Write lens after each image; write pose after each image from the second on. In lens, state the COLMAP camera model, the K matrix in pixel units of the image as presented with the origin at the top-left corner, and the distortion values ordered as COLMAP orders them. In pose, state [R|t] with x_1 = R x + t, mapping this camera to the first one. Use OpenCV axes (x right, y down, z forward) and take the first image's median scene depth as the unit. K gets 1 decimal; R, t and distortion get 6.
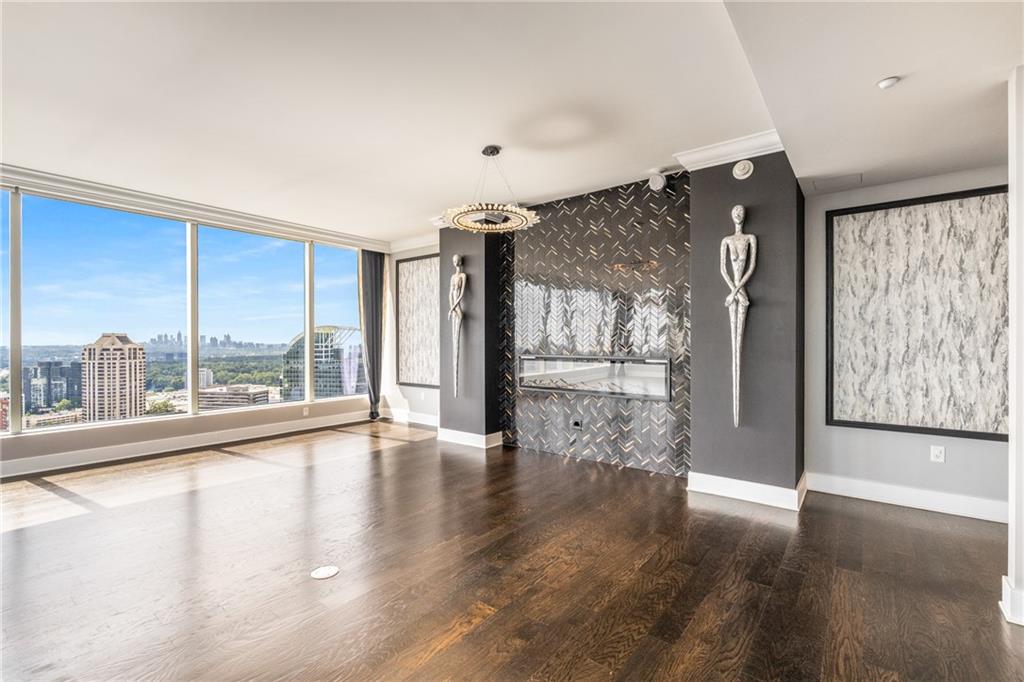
lens RADIAL K [[448.3, 0, 511.4], [0, 448.3, 343.5], [0, 0, 1]] dist [-0.005548, 0.000555]
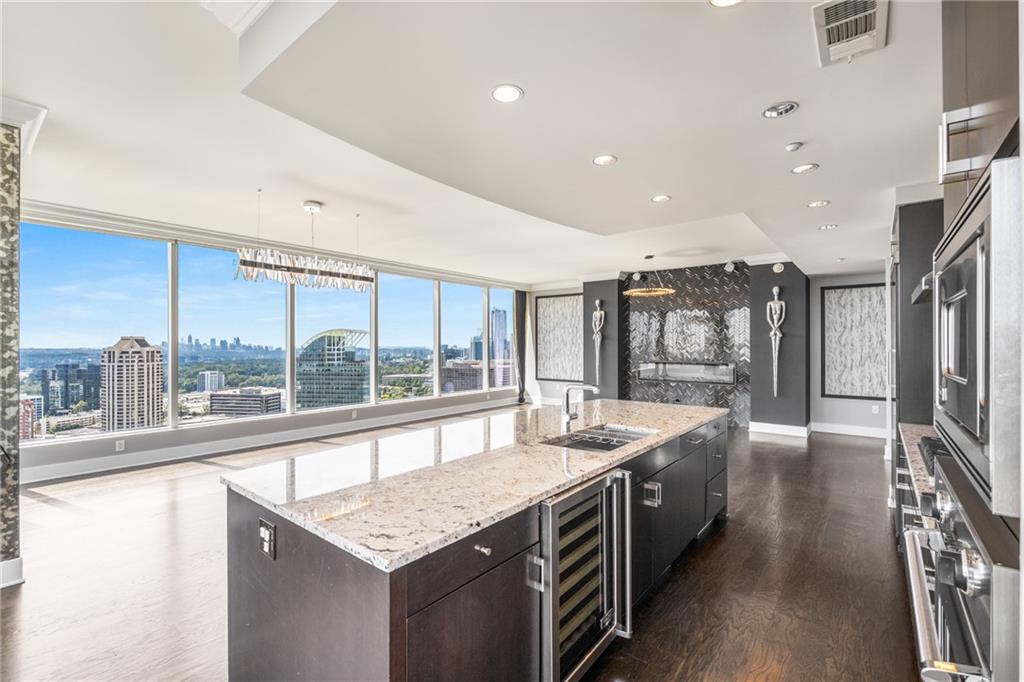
lens RADIAL K [[448.3, 0, 511.4], [0, 448.3, 343.5], [0, 0, 1]] dist [-0.005548, 0.000555]
pose [[0.999889, -0.000152, -0.014884, -0.249966], [0.000059, 0.999980, -0.006299, -0.015656], [0.014884, 0.006297, 0.999869, -0.392771]]
